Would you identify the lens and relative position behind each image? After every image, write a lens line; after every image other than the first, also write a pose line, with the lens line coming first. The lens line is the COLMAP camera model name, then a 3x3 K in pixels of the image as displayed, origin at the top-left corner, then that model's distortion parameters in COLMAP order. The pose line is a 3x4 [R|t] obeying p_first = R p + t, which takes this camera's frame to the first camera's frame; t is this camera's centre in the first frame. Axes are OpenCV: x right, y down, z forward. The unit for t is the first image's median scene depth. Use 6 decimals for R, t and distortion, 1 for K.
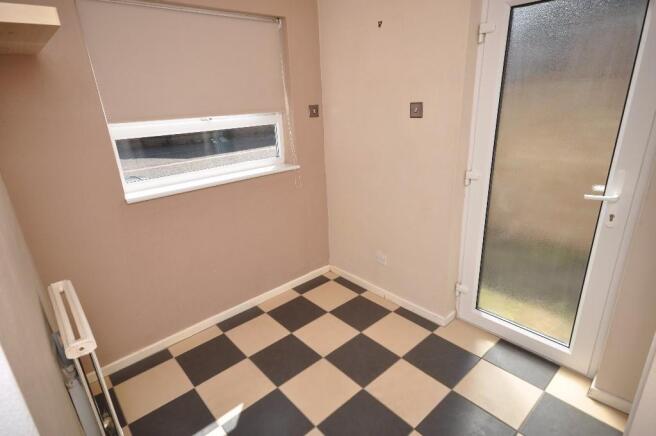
lens RADIAL K [[348.8, 0, 331.4], [0, 348.8, 217.8], [0, 0, 1]] dist [0.006799, 0.001182]
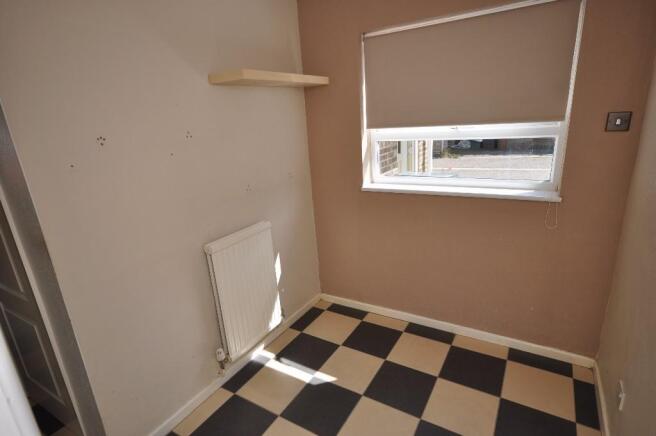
lens RADIAL K [[348.8, 0, 330.5], [0, 348.8, 220.9], [0, 0, 1]] dist [0.006799, 0.001182]
pose [[0.291283, 0.307737, -0.905788, 0.434612], [-0.265241, 0.935704, 0.232604, -0.152630], [0.919131, 0.172499, 0.354179, 0.339092]]
